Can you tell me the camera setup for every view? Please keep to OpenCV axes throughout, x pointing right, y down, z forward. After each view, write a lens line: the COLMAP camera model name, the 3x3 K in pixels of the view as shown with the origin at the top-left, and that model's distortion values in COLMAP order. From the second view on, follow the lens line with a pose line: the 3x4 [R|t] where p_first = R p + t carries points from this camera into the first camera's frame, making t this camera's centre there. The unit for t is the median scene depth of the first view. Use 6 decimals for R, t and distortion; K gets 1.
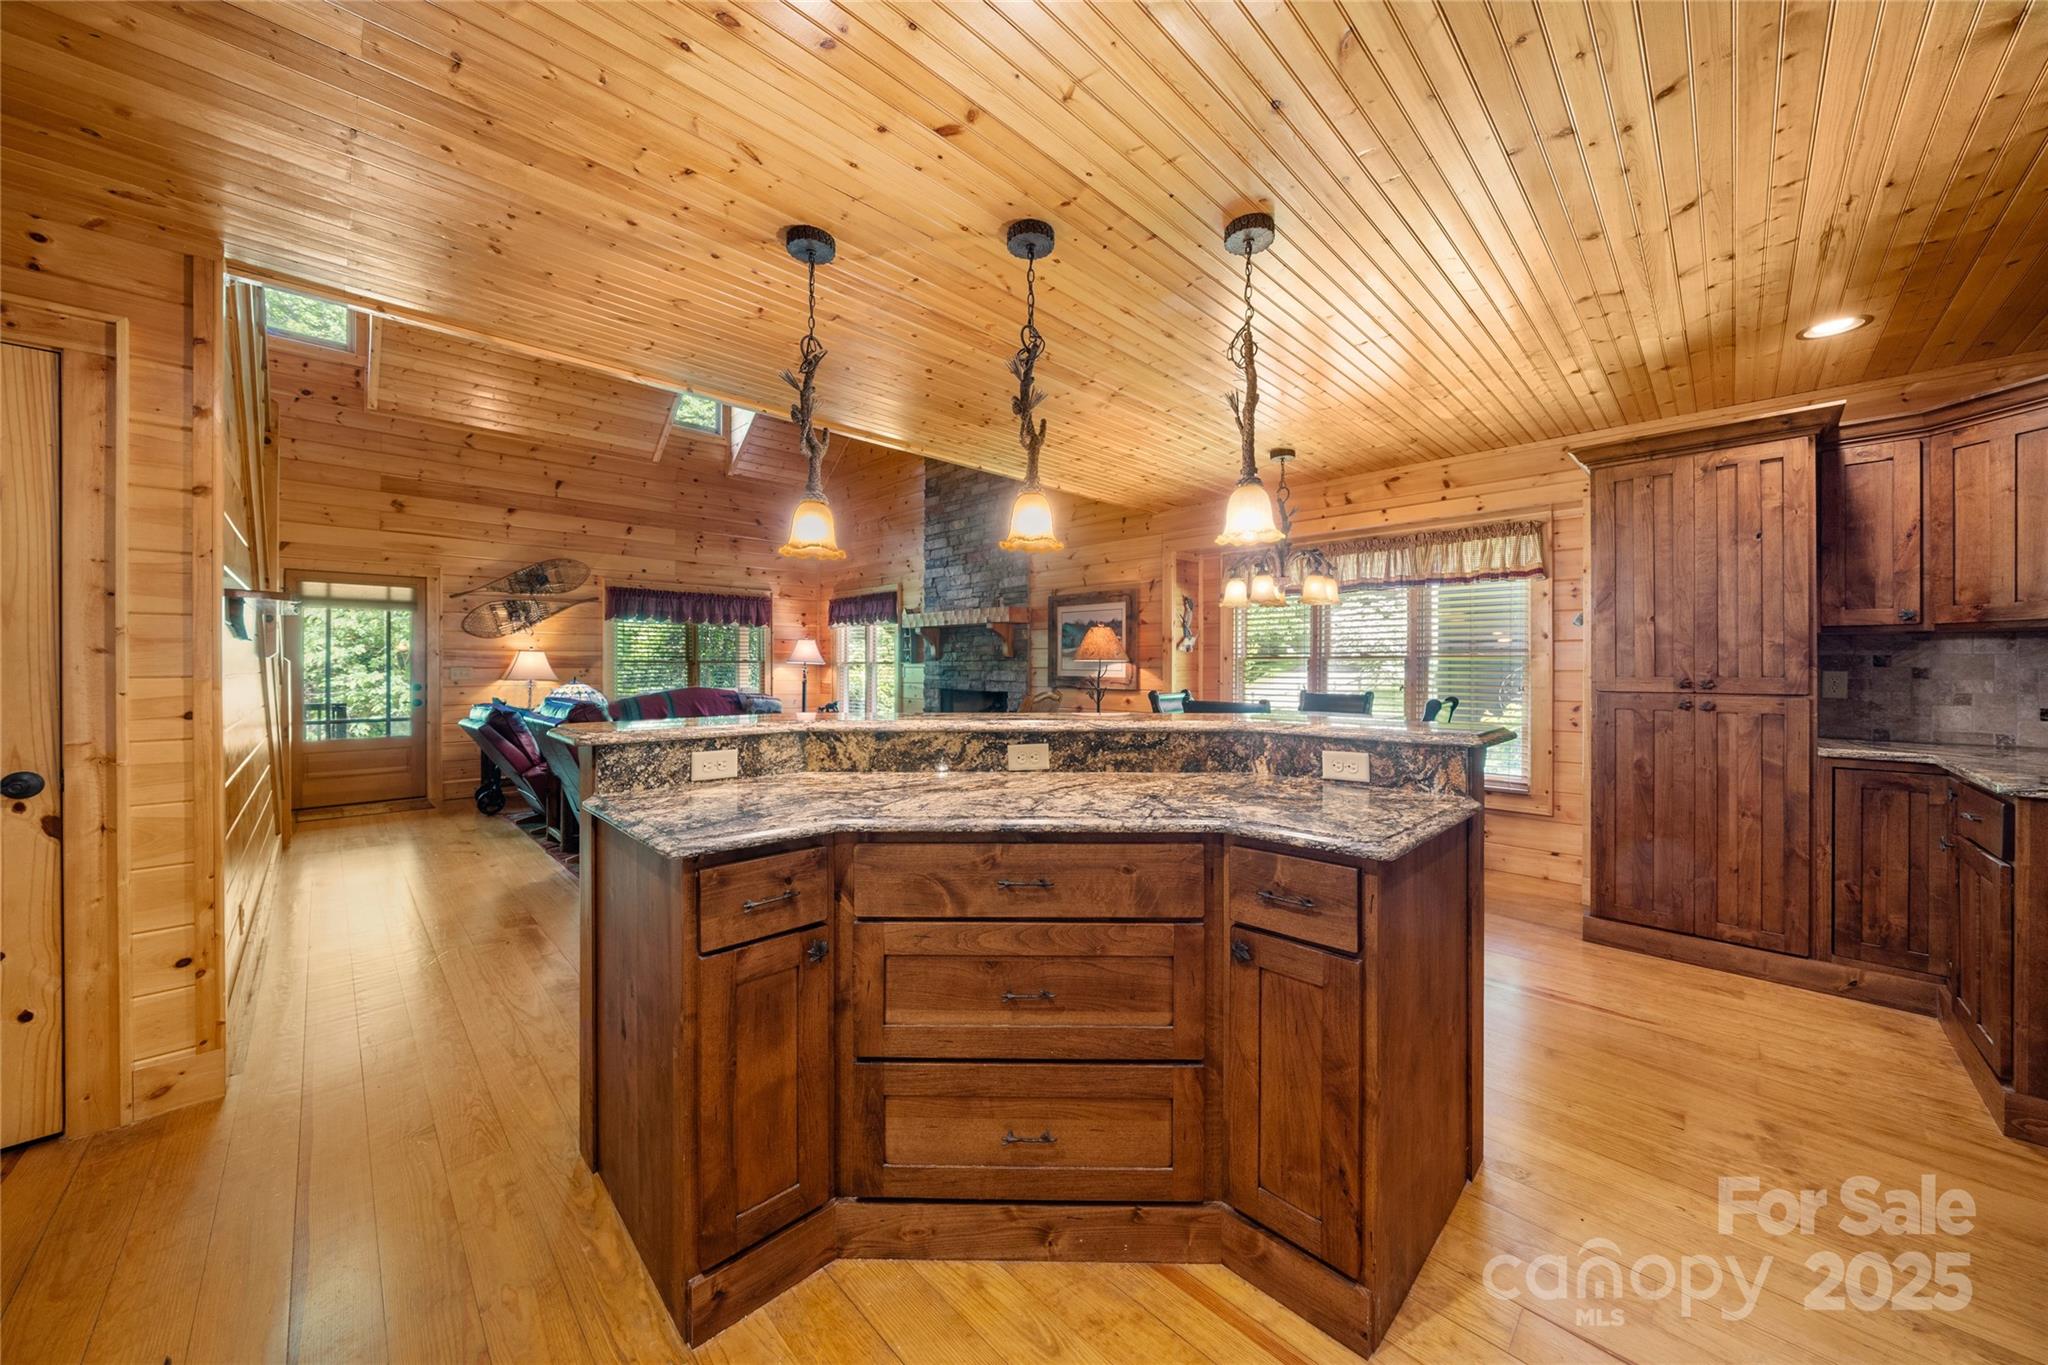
lens RADIAL K [[707.7, 0, 1020.3], [0, 707.7, 666.7], [0, 0, 1]] dist [-0.004783, -0.000163]
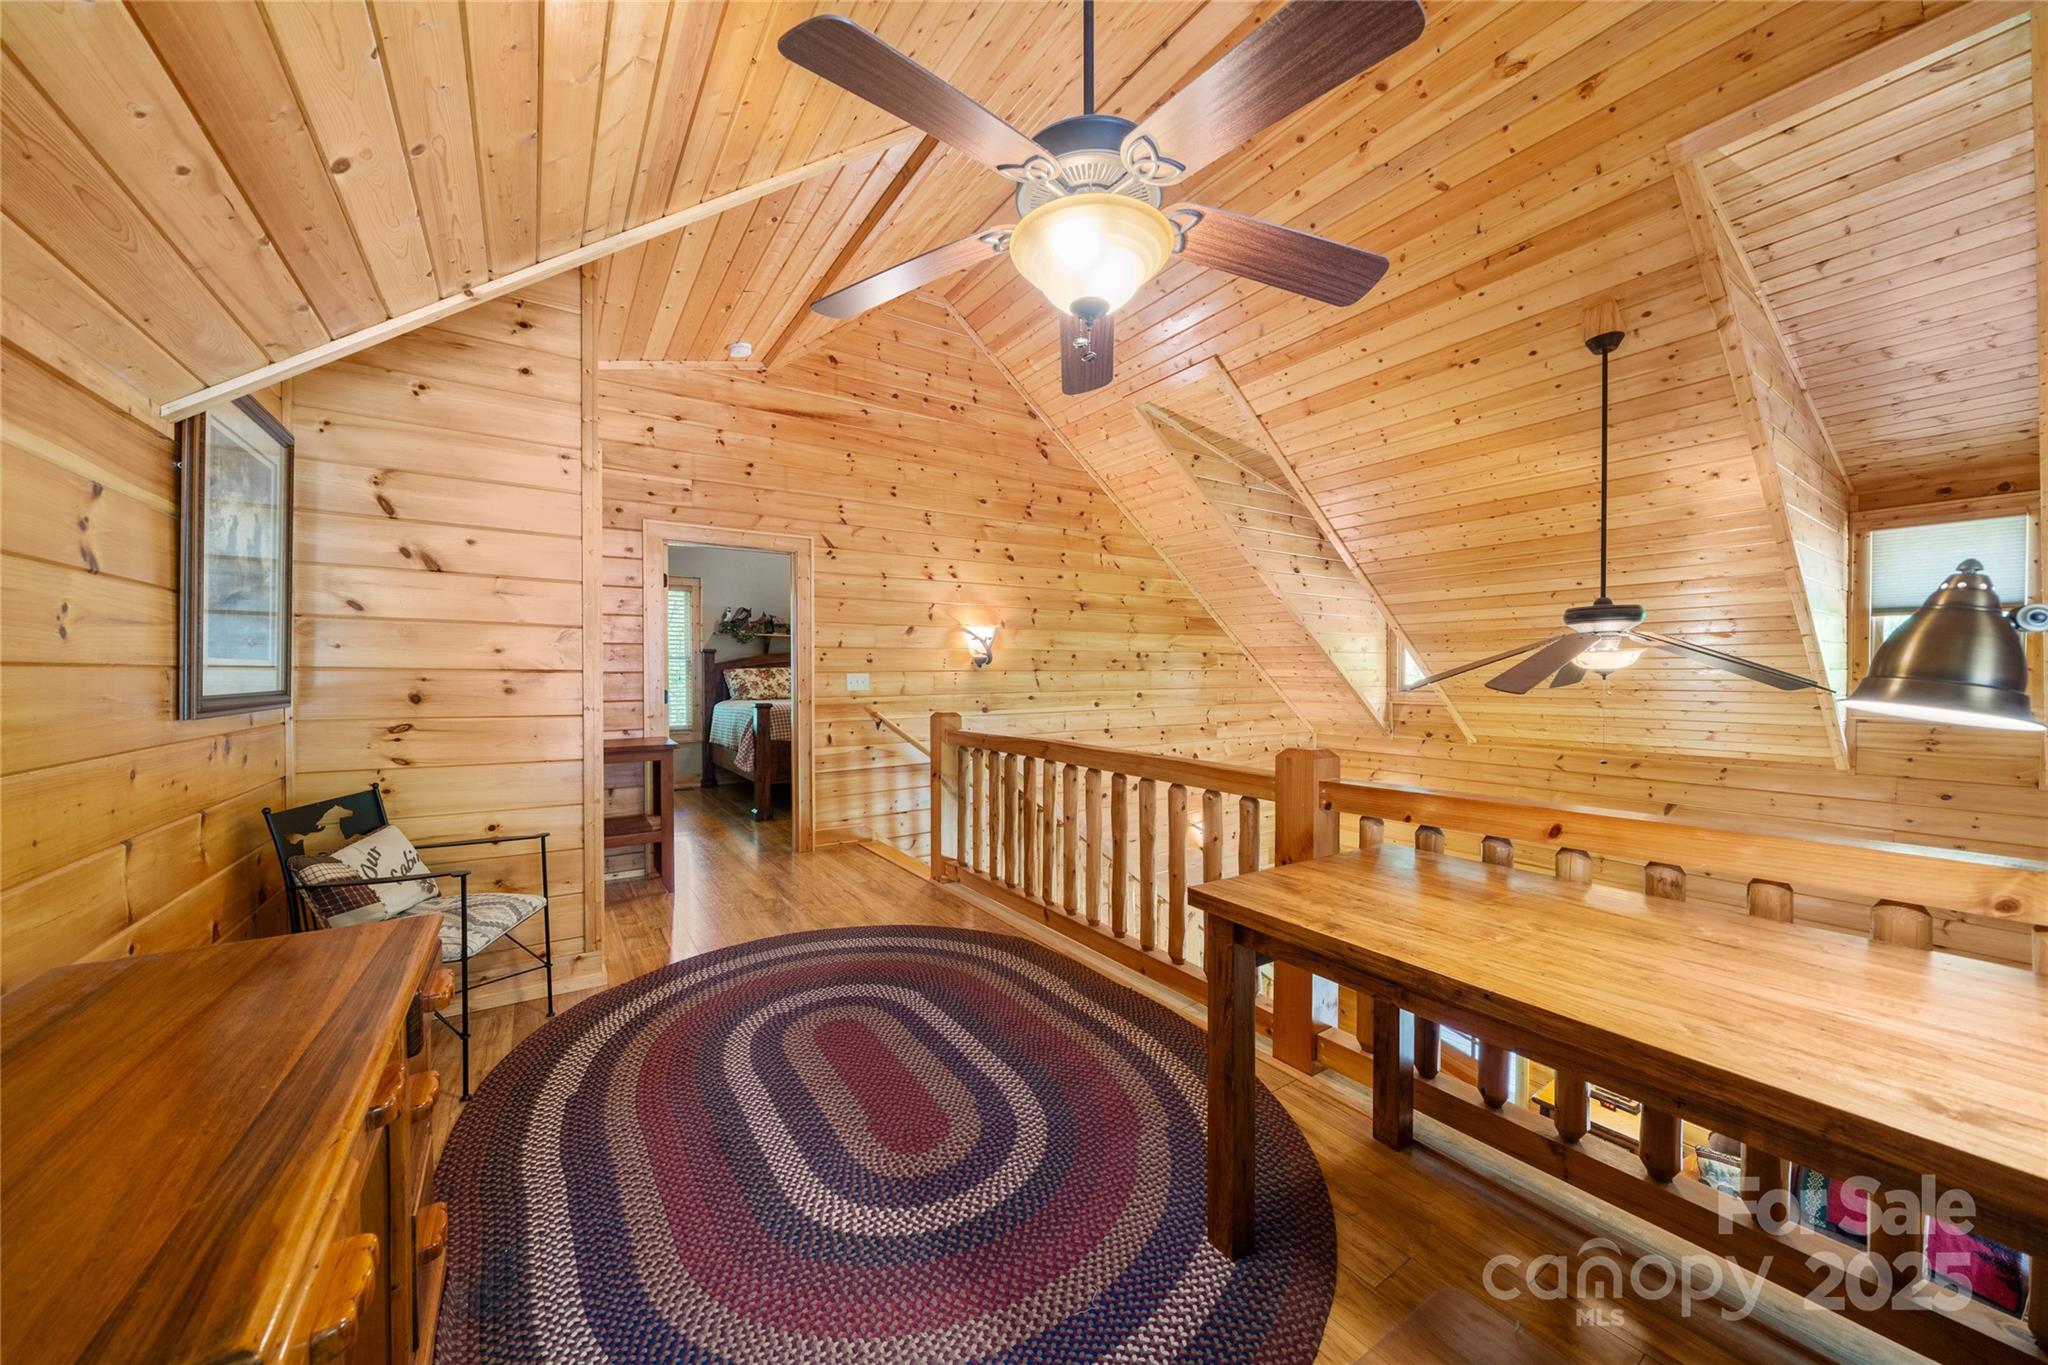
lens RADIAL K [[707.7, 0, 1026.2], [0, 707.7, 687.0], [0, 0, 1]] dist [-0.004783, -0.000163]
pose [[-0.184719, 0.020411, -0.982579, 0.231504], [0.000654, 0.999787, 0.020645, -0.425514], [0.982791, 0.003171, -0.184693, 0.478509]]
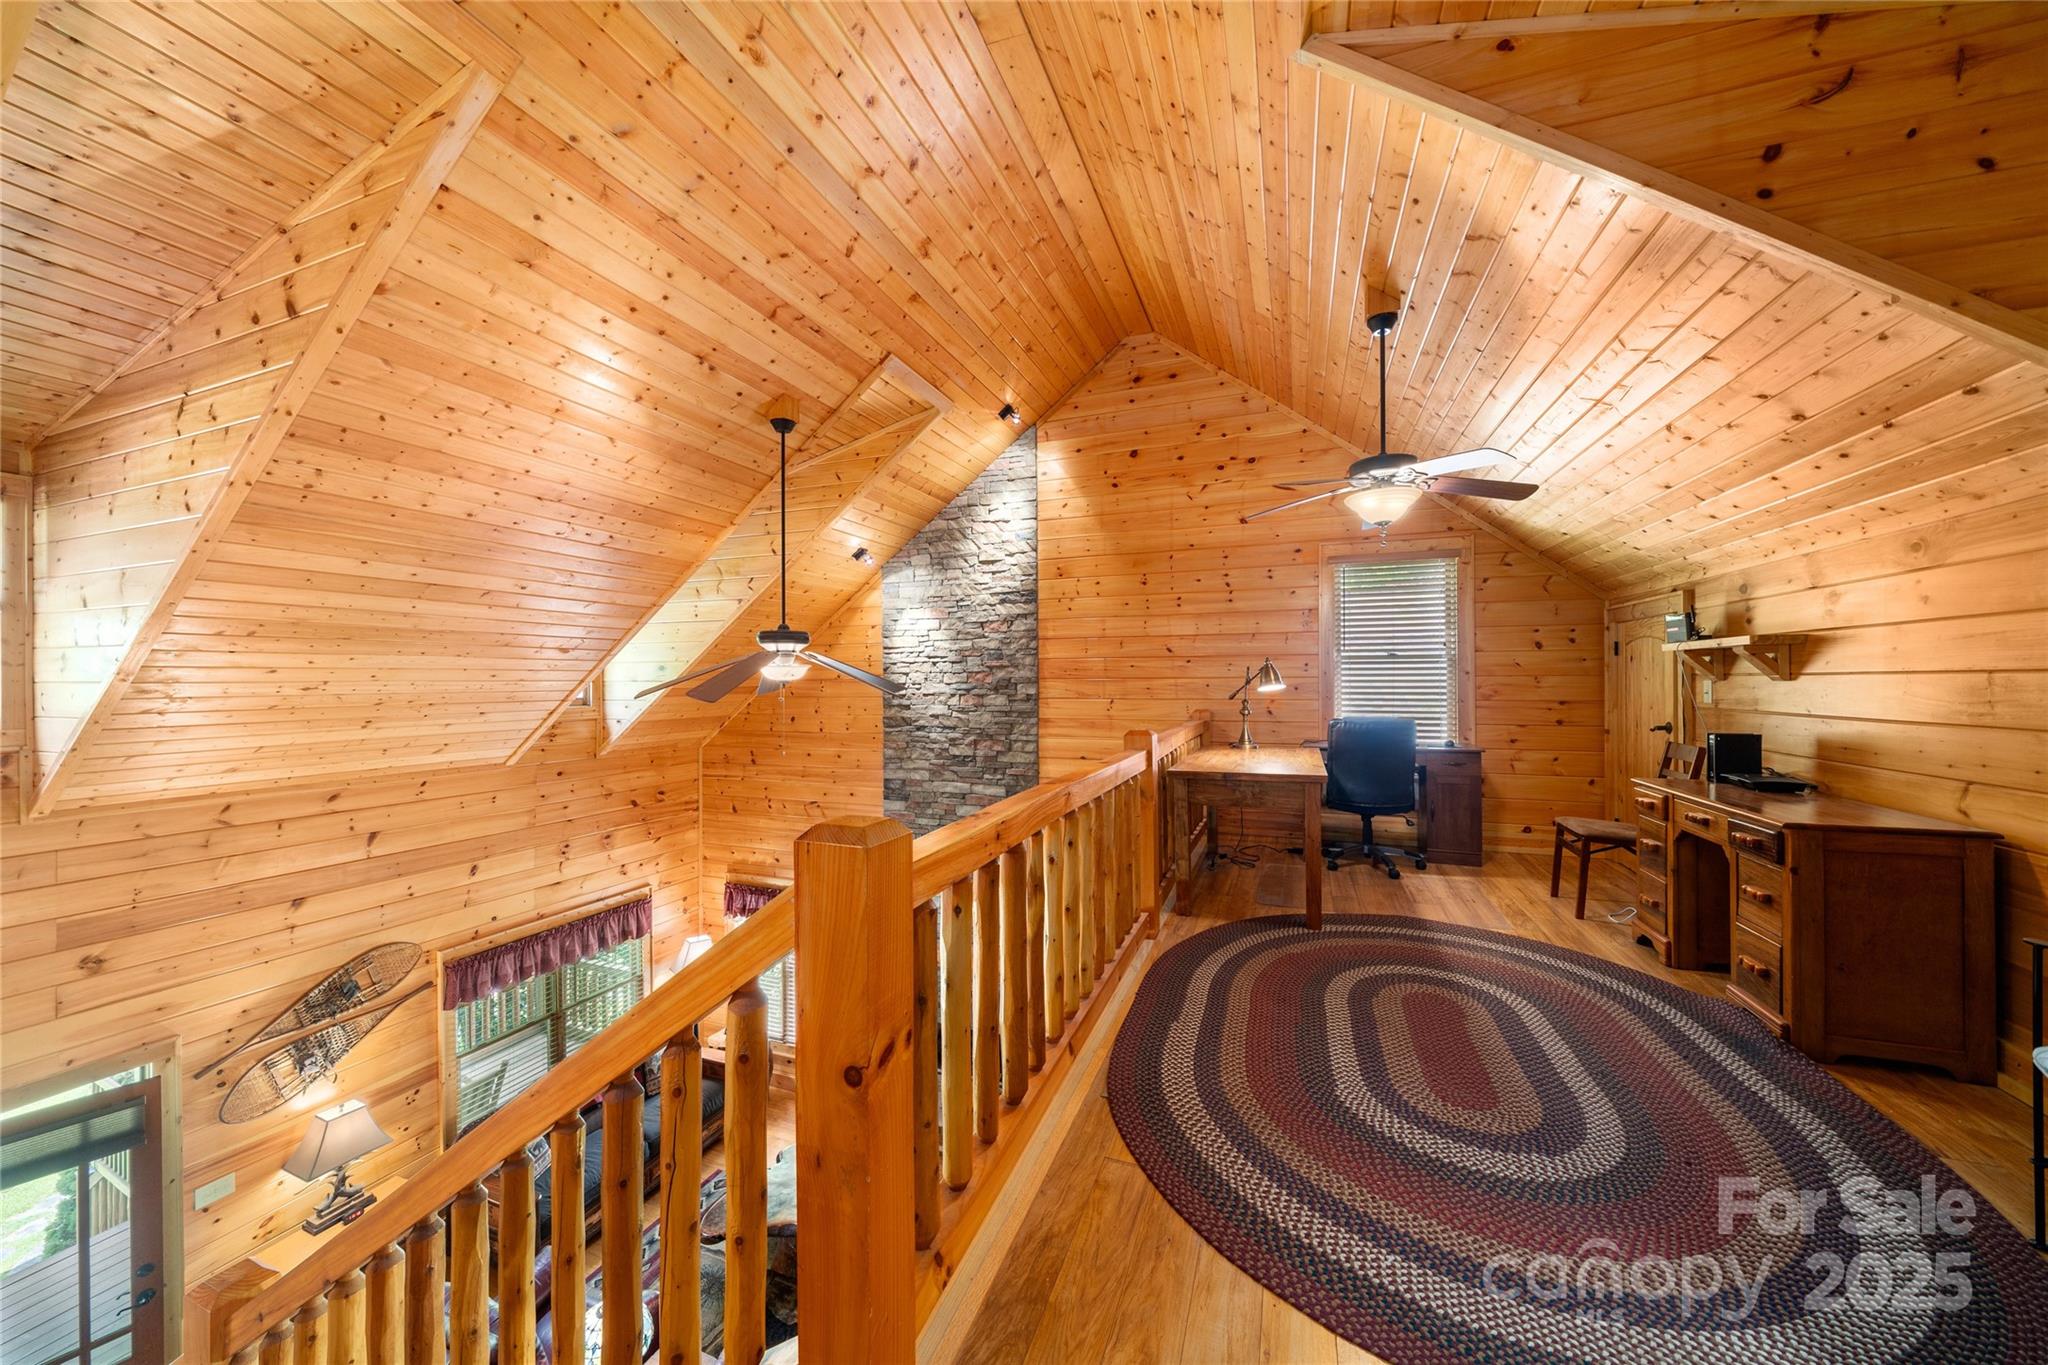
lens RADIAL K [[707.7, 0, 1020.6], [0, 707.7, 680.7], [0, 0, 1]] dist [-0.004783, -0.000163]
pose [[0.910889, -0.004594, 0.412627, -0.382044], [0.005902, 0.999981, -0.001895, -0.424384], [-0.412610, 0.004161, 0.910898, 0.130682]]
